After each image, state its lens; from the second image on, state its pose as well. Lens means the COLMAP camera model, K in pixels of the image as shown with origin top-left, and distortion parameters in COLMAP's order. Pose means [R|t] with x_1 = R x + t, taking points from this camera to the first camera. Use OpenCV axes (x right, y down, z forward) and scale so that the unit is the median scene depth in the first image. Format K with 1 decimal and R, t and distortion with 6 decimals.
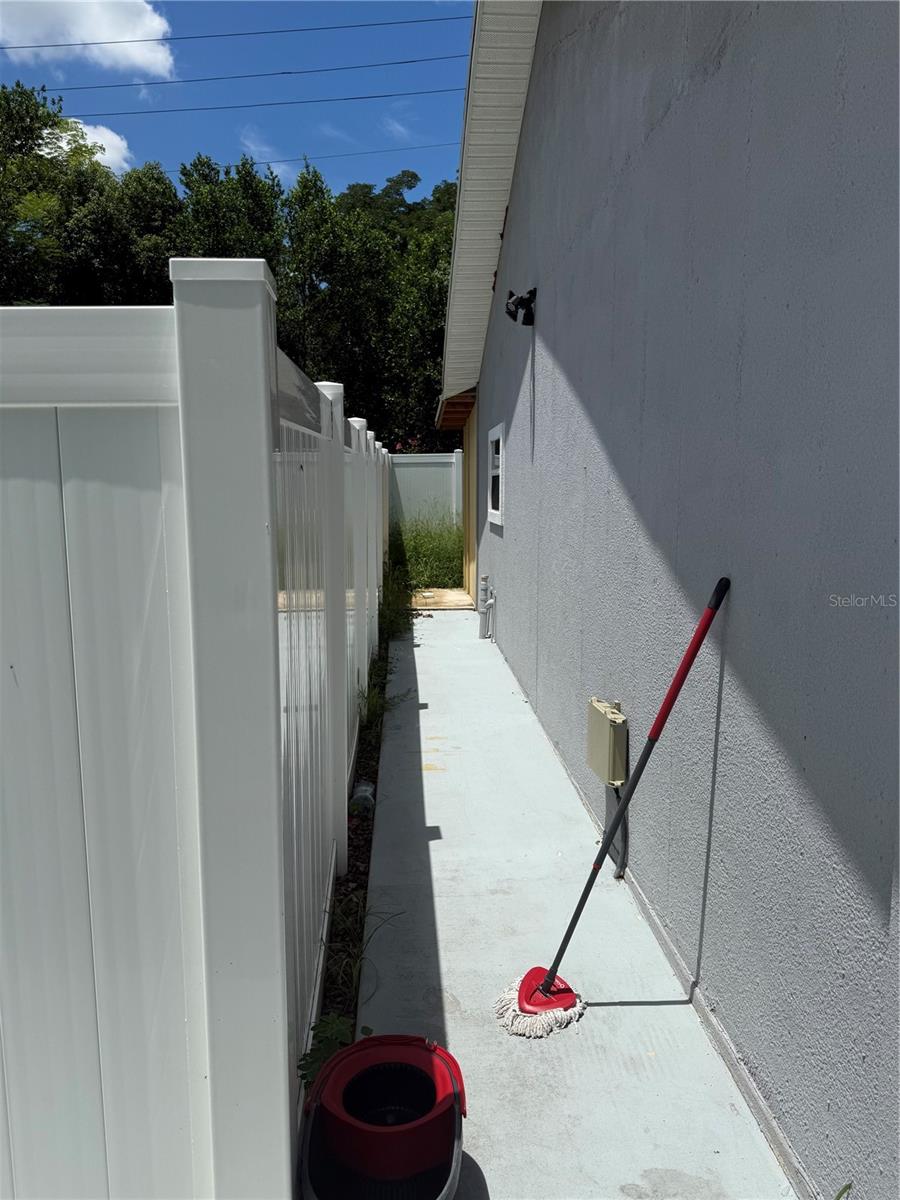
lens RADIAL K [[852.4, 0, 445.8], [0, 852.4, 594.0], [0, 0, 1]] dist [0.059843, -0.076800]
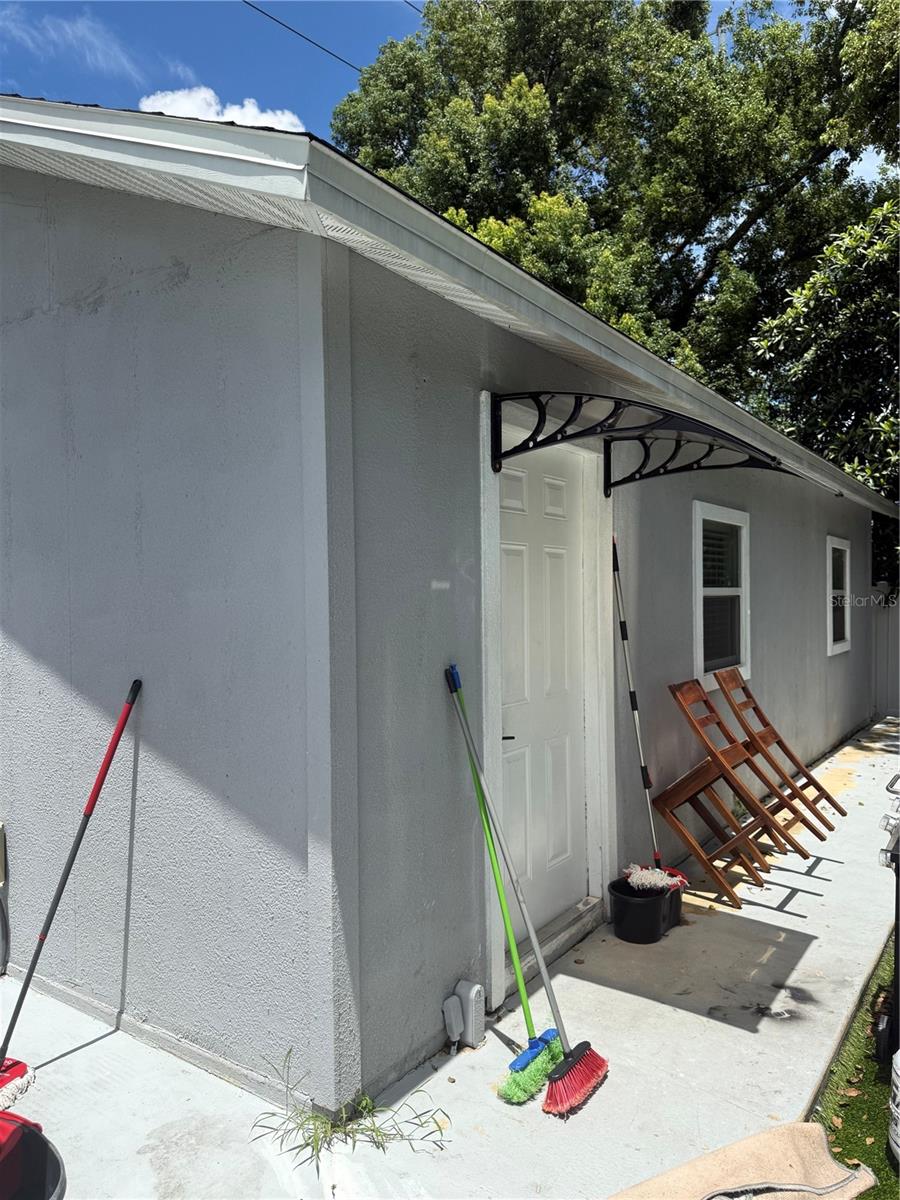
lens RADIAL K [[852.4, 0, 451.0], [0, 852.4, 599.5], [0, 0, 1]] dist [0.059843, -0.076800]
pose [[0.608021, -0.007001, 0.793890, -0.423432], [0.112646, 0.990605, -0.077537, 0.015828], [-0.785889, 0.136573, 0.603098, -0.210703]]
